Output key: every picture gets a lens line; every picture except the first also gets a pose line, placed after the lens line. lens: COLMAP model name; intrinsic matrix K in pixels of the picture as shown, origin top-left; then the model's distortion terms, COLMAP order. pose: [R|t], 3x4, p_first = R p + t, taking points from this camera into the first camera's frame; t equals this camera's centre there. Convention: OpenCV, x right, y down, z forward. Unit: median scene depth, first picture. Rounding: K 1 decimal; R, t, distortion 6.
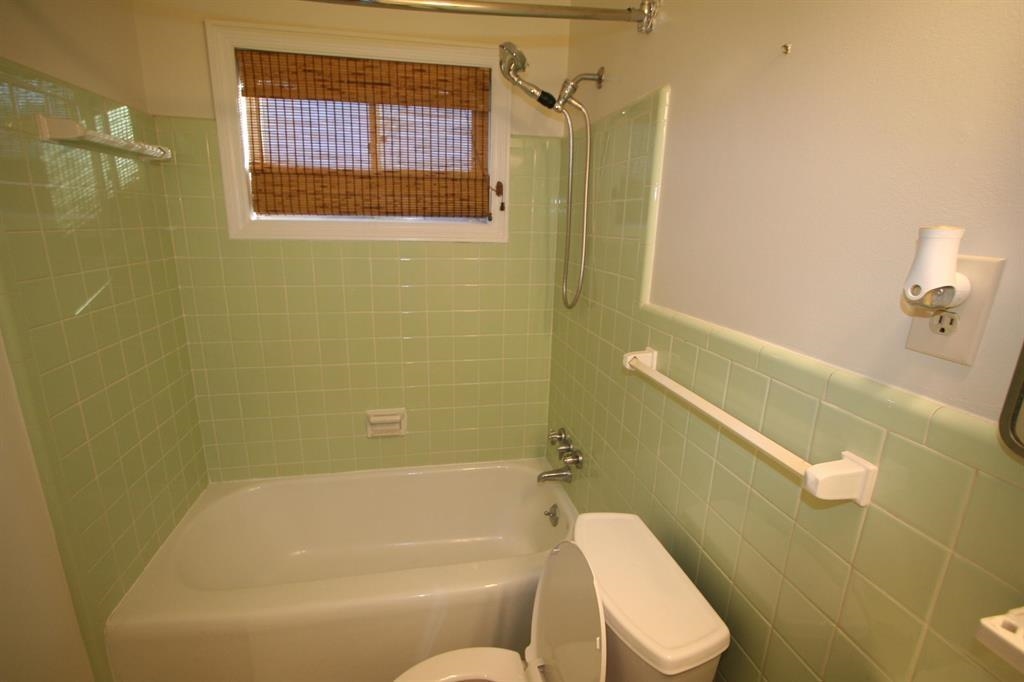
lens RADIAL K [[476.0, 0, 506.5], [0, 476.0, 351.4], [0, 0, 1]] dist [-0.021876, 0.004796]
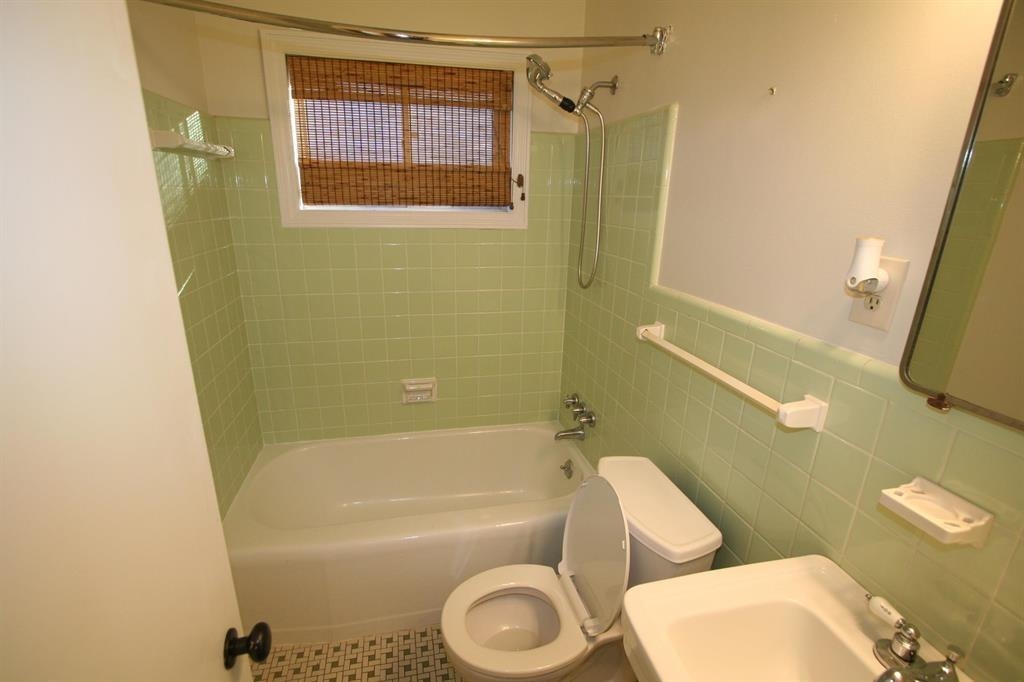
lens RADIAL K [[476.0, 0, 506.5], [0, 476.0, 351.4], [0, 0, 1]] dist [-0.021876, 0.004796]
pose [[0.999820, -0.007223, 0.017559, -0.078044], [0.006345, 0.998751, 0.049555, 0.003592], [-0.017895, -0.049435, 0.998617, -0.149864]]
